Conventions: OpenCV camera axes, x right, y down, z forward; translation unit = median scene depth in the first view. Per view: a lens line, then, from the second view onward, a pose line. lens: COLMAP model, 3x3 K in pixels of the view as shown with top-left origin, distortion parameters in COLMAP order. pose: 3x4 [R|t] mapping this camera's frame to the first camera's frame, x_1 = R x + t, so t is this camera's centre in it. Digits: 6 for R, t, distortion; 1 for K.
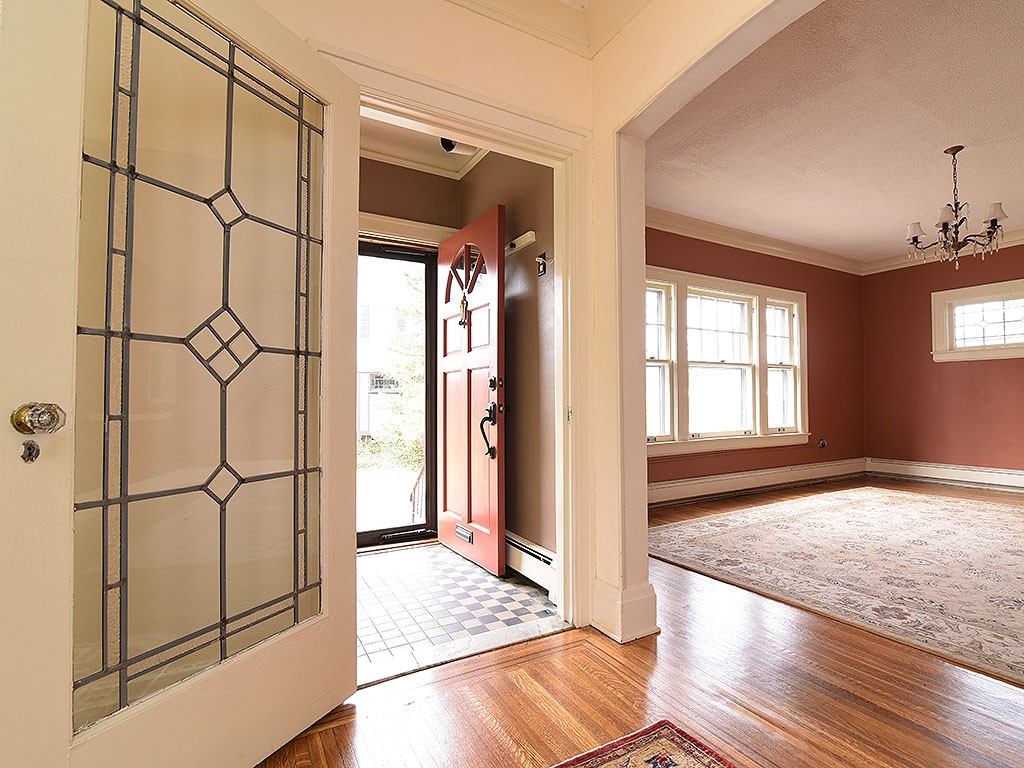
lens RADIAL K [[539.9, 0, 561.9], [0, 539.9, 386.1], [0, 0, 1]] dist [-0.021119, 0.000624]
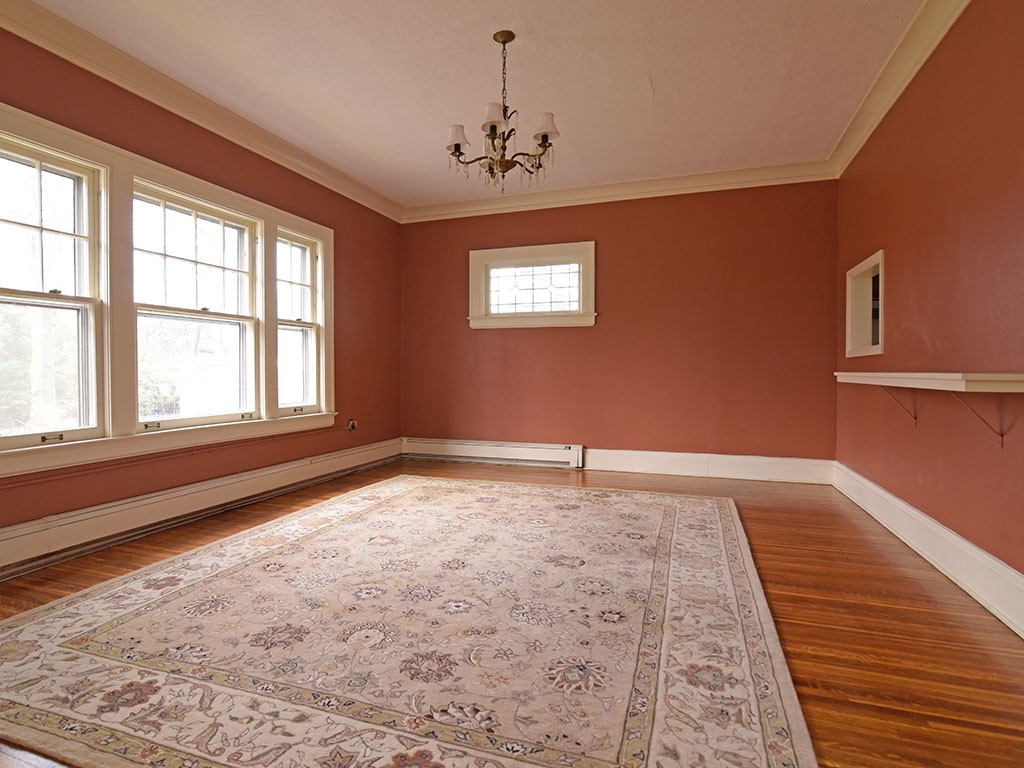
lens RADIAL K [[571.6, 0, 494.6], [0, 571.6, 387.5], [0, 0, 1]] dist [-0.017323, 0.000261]
pose [[0.789898, -0.012993, 0.613101, 0.163699], [-0.019717, 0.998720, 0.046568, 0.010096], [-0.612921, -0.048873, 0.788631, 0.251941]]
